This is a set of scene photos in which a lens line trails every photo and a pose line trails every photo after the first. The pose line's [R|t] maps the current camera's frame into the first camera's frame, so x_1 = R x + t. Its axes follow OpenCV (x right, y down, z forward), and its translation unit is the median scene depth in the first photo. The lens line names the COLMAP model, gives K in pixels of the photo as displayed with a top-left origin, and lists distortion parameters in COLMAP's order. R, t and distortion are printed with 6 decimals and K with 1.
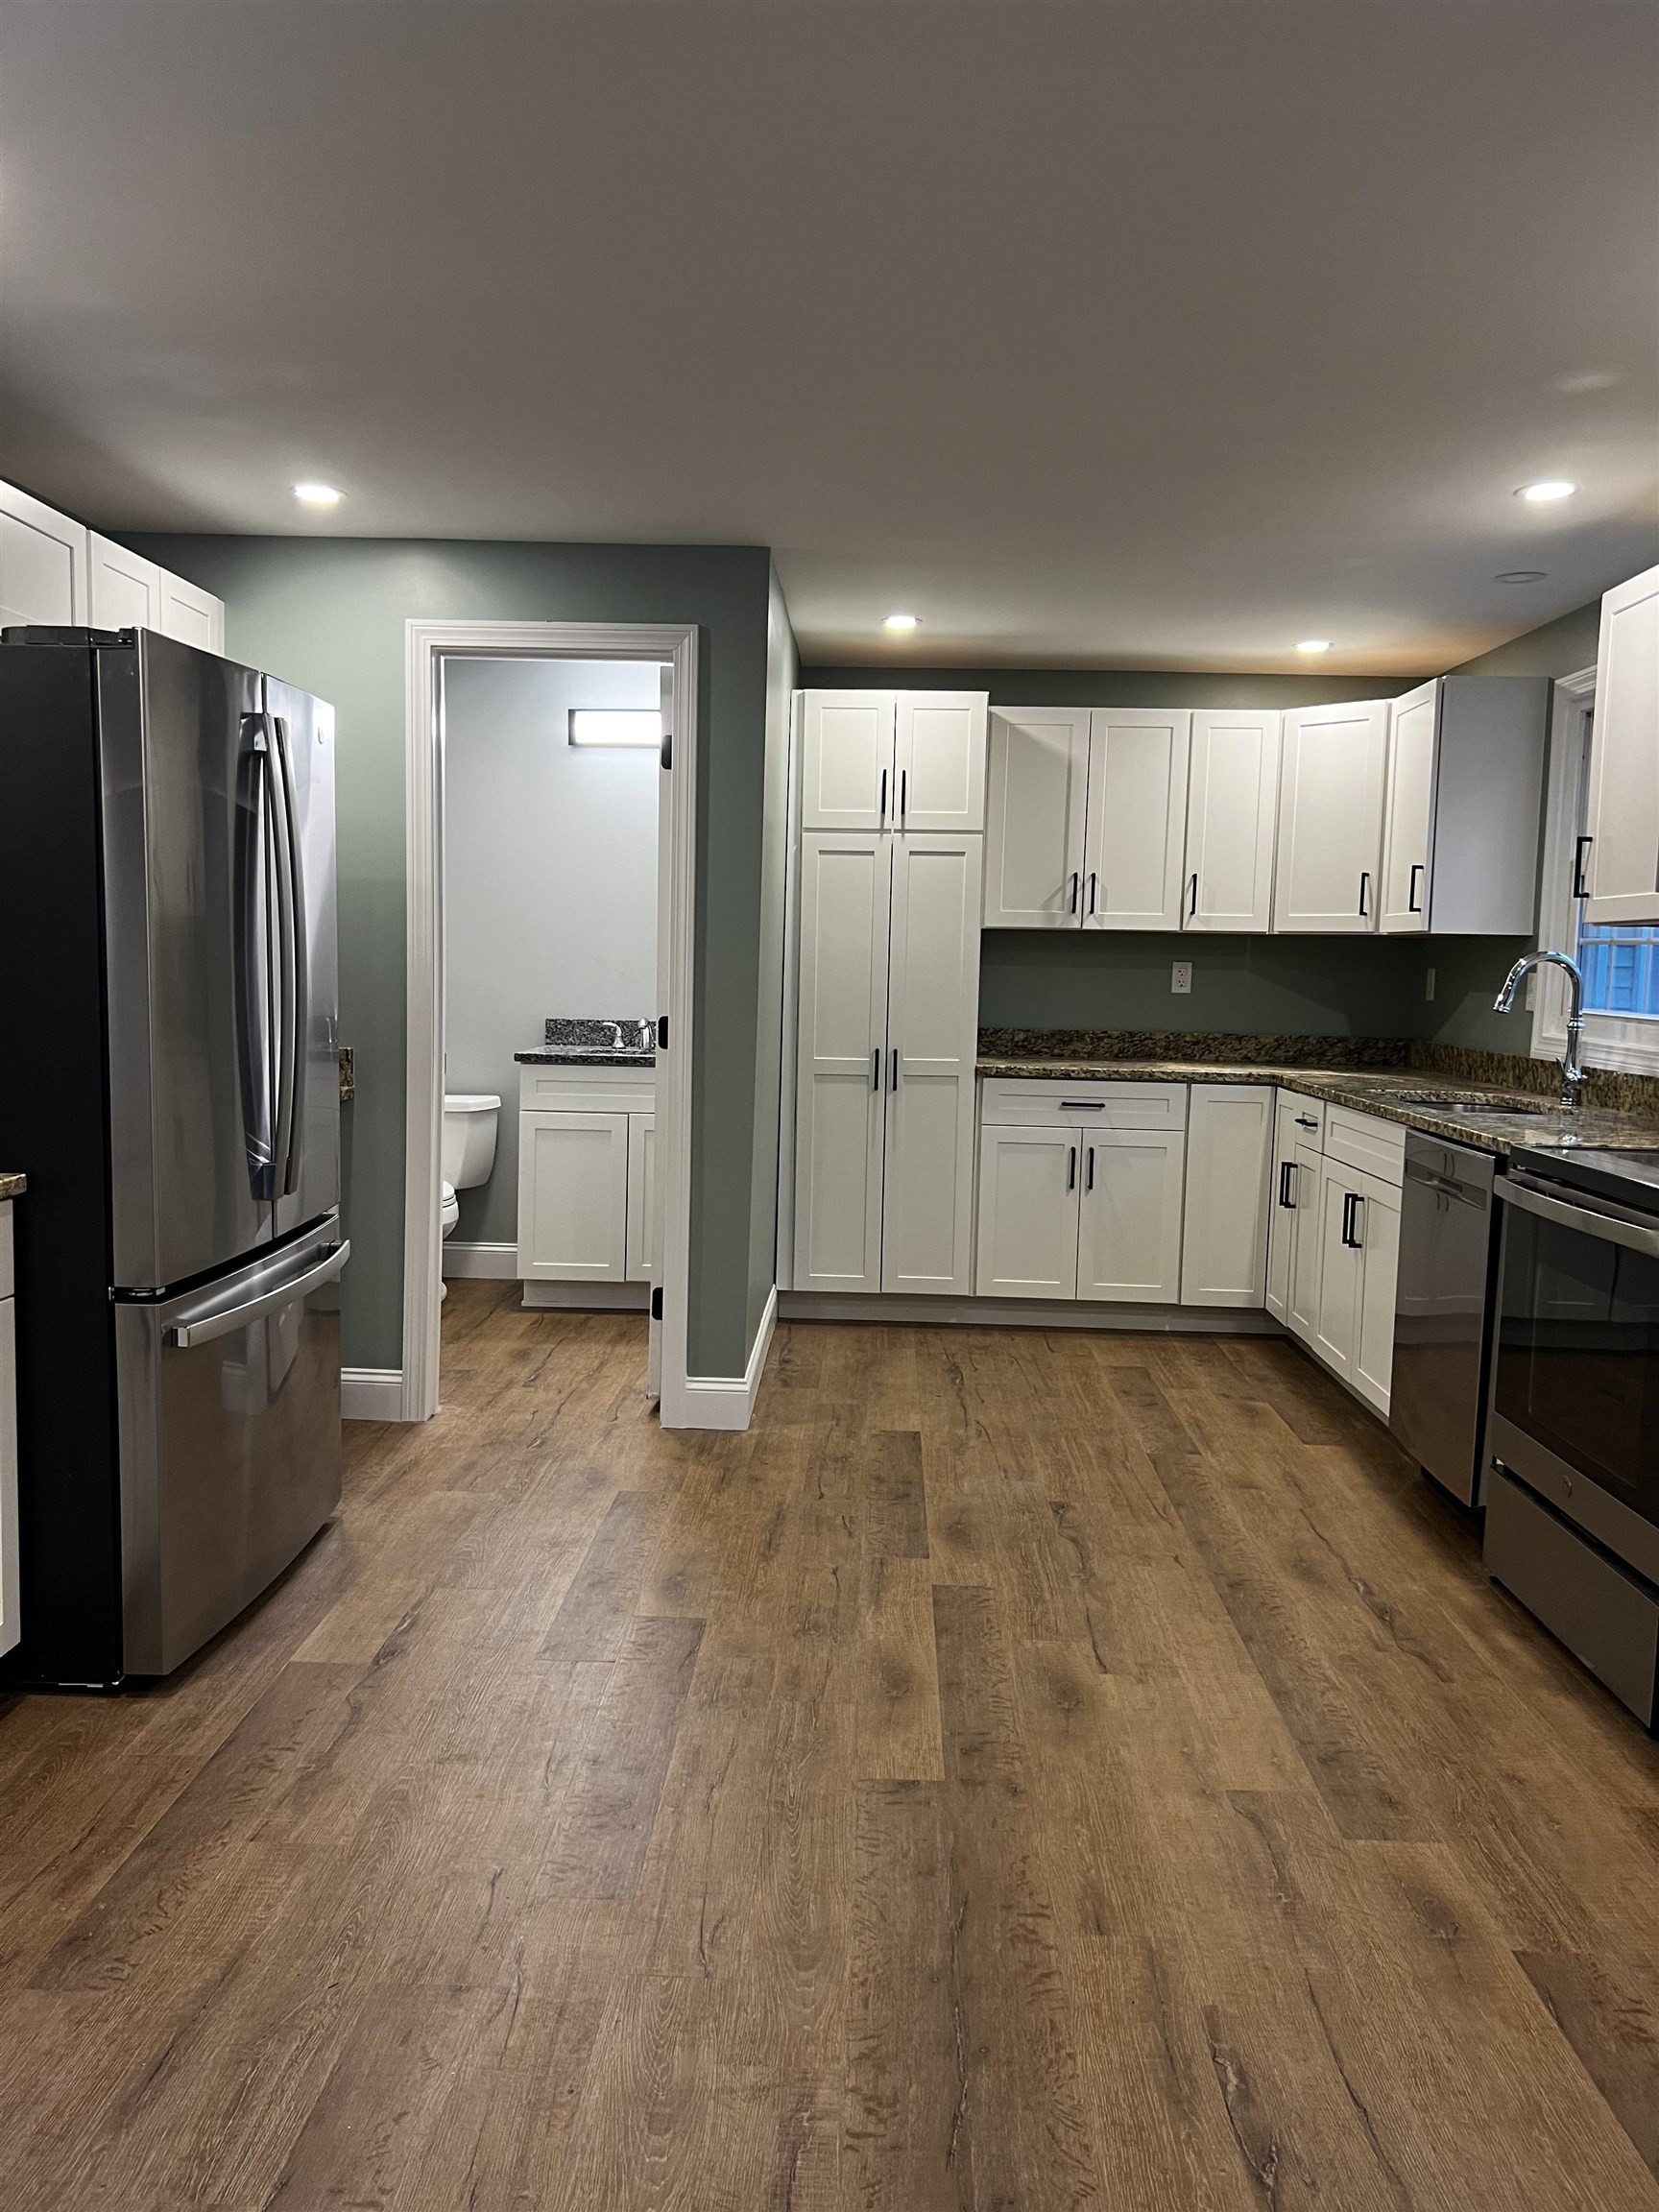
lens RADIAL K [[1659.5, 0, 815.4], [0, 1659.5, 1114.1], [0, 0, 1]] dist [0.072229, -0.116117]
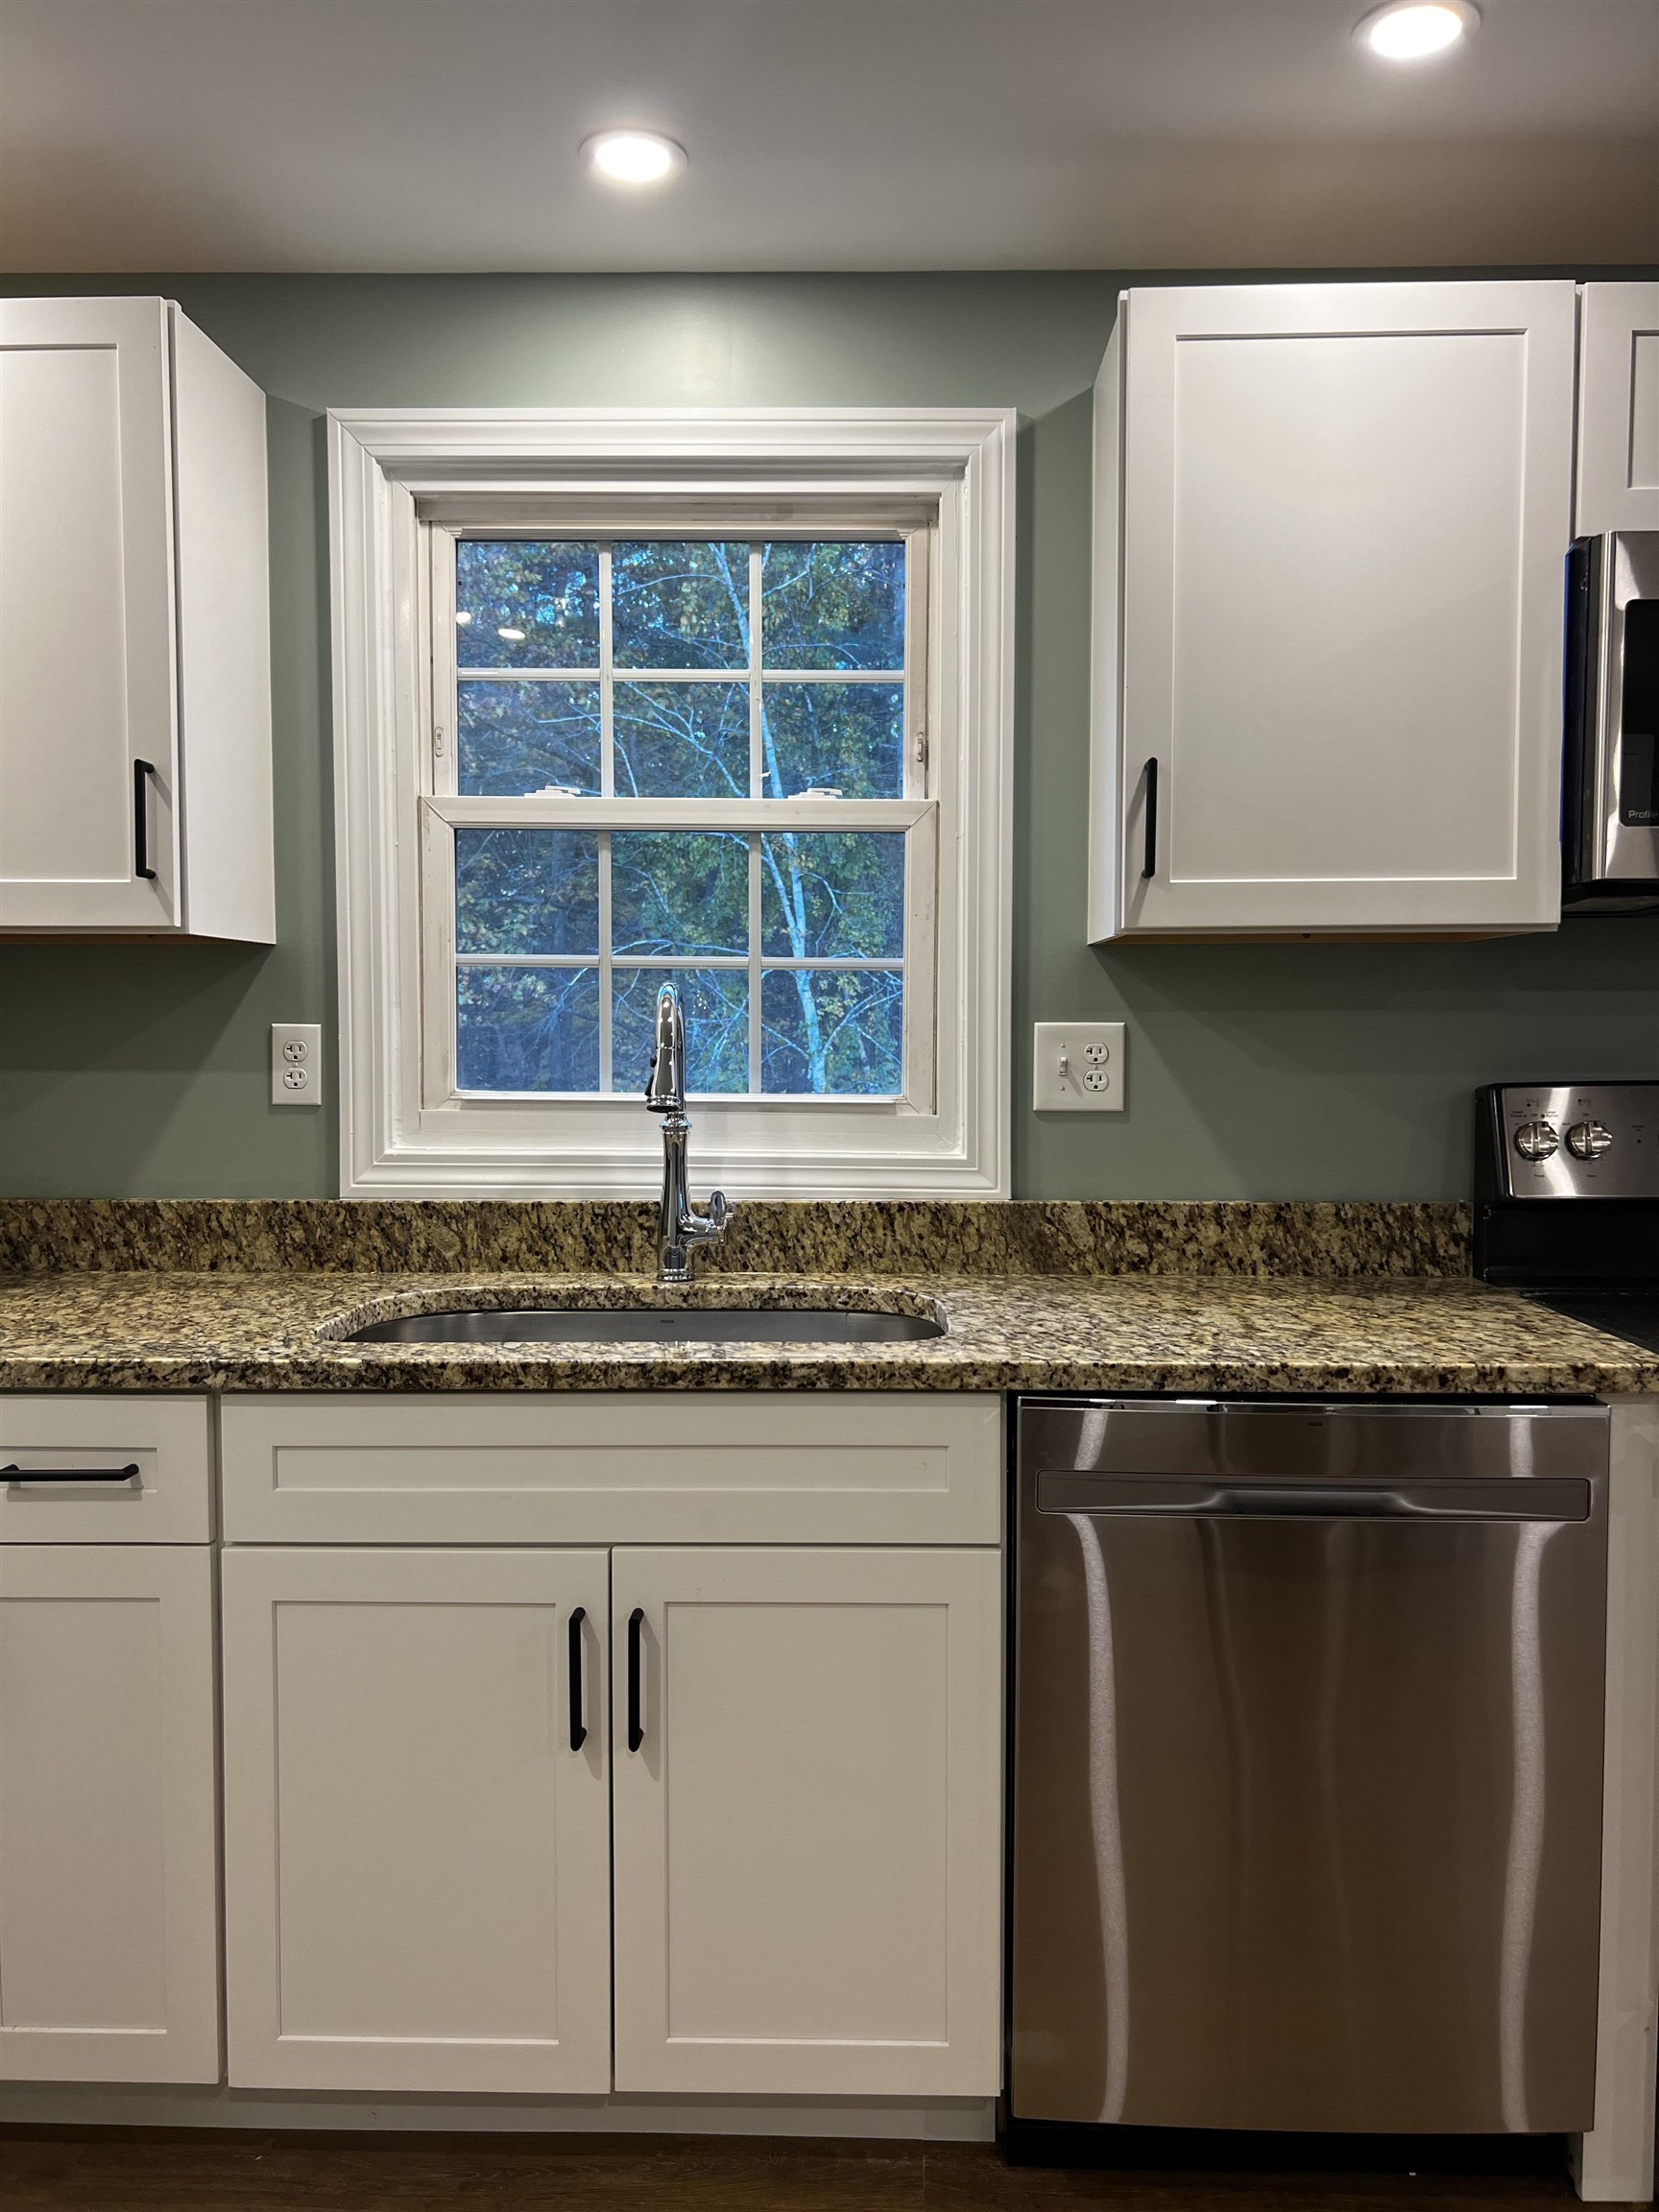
lens RADIAL K [[1634.8, 0, 829.5], [0, 1634.8, 1106.0], [0, 0, 1]] dist [0.075307, -0.118363]
pose [[-0.011045, -0.072222, 0.997327, -0.049505], [0.094430, 0.992856, 0.072944, -0.097230], [-0.995470, 0.094983, -0.004146, 1.016618]]
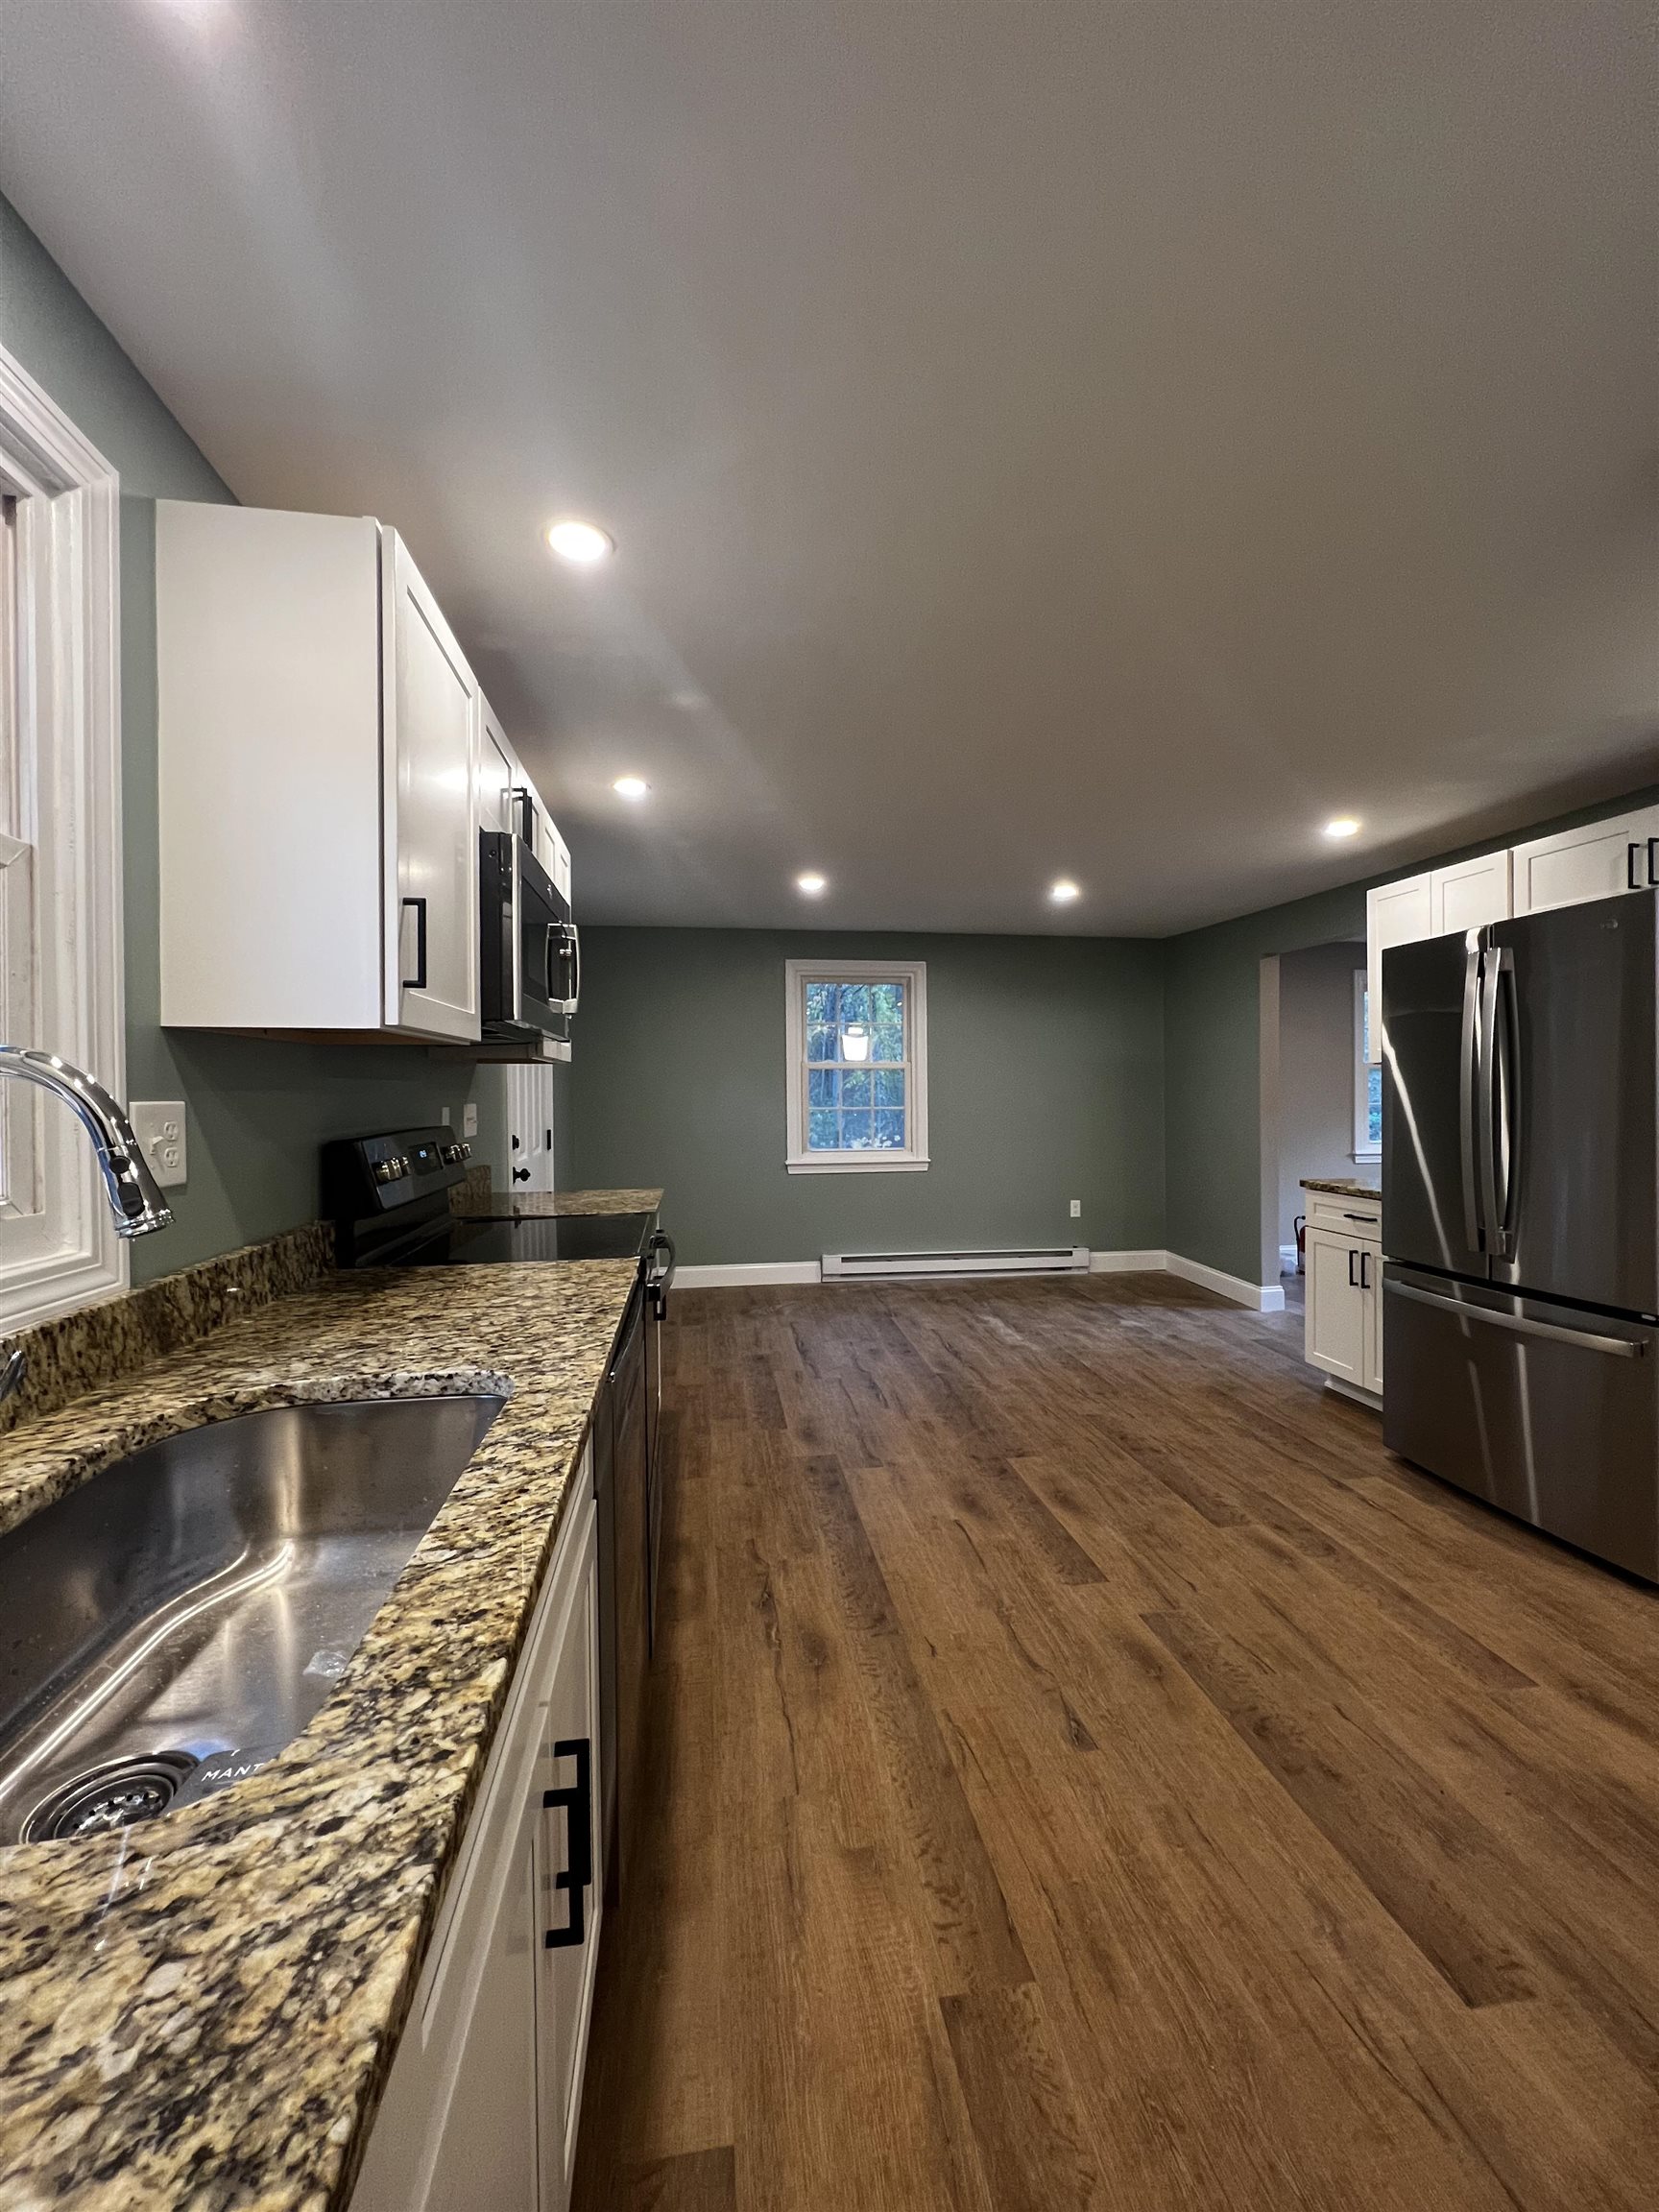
lens RADIAL K [[883.4, 0, 834.1], [0, 883.4, 1098.1], [0, 0, 1]] dist [-0.000187, -0.000003]
pose [[-0.980989, -0.015332, -0.193456, 0.331614], [-0.034922, 0.994548, 0.098262, -0.116194], [0.190894, 0.103150, -0.976176, 1.268712]]
